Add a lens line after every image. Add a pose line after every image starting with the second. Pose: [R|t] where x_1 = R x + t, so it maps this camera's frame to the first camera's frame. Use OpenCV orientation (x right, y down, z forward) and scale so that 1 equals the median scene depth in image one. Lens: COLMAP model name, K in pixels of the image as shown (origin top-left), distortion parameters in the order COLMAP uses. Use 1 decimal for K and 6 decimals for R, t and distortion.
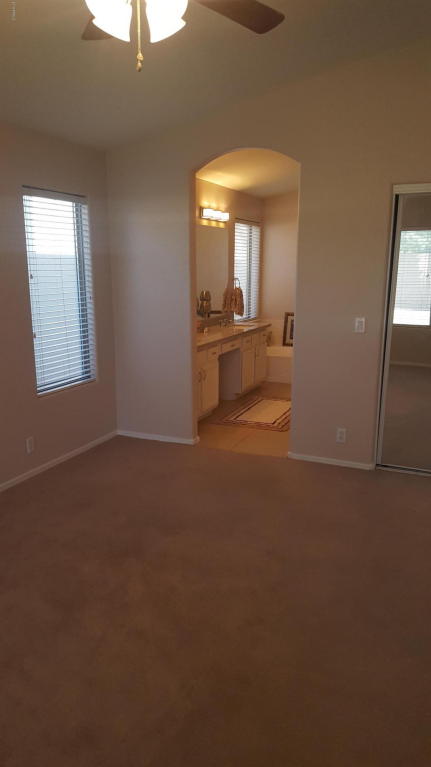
lens RADIAL K [[555.9, 0, 214.4], [0, 555.9, 383.3], [0, 0, 1]] dist [0.060410, -0.064683]
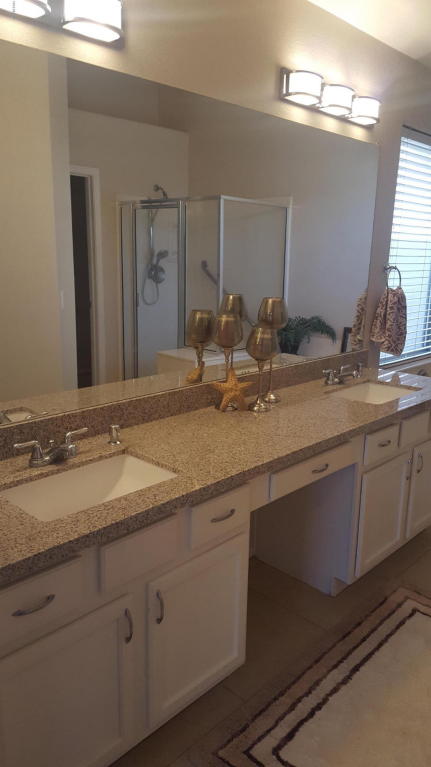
lens RADIAL K [[555.9, 0, 216.9], [0, 555.9, 384.0], [0, 0, 1]] dist [0.060410, -0.064683]
pose [[0.934556, 0.088485, -0.344638, 0.073819], [-0.082705, 0.996077, 0.031467, -0.107649], [0.346070, -0.000905, 0.938208, 0.585170]]
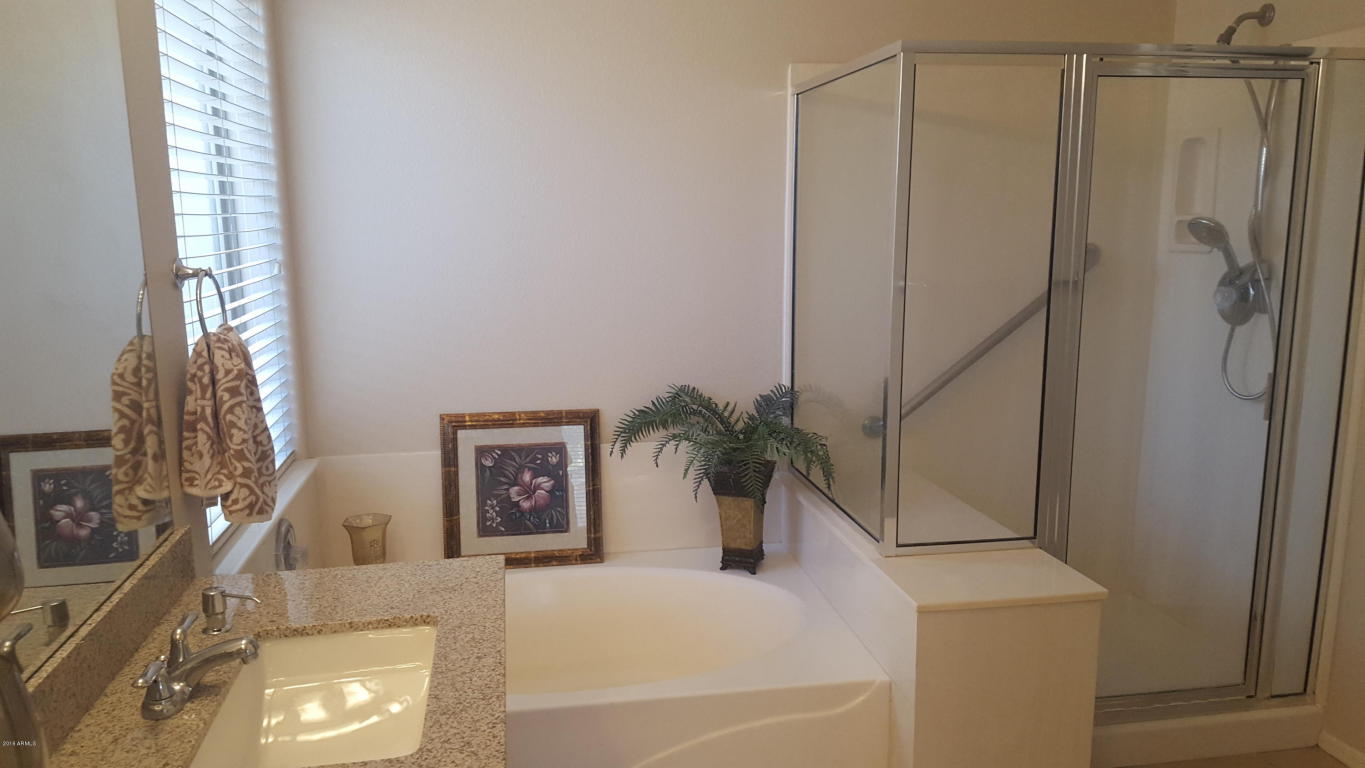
lens RADIAL K [[989.3, 0, 682.8], [0, 989.3, 390.1], [0, 0, 1]] dist [0.060410, -0.064683]
pose [[0.832700, -0.100190, 0.544585, -0.001203], [0.117616, 0.993055, 0.002856, -0.152052], [-0.541089, 0.061674, 0.838701, 0.755770]]
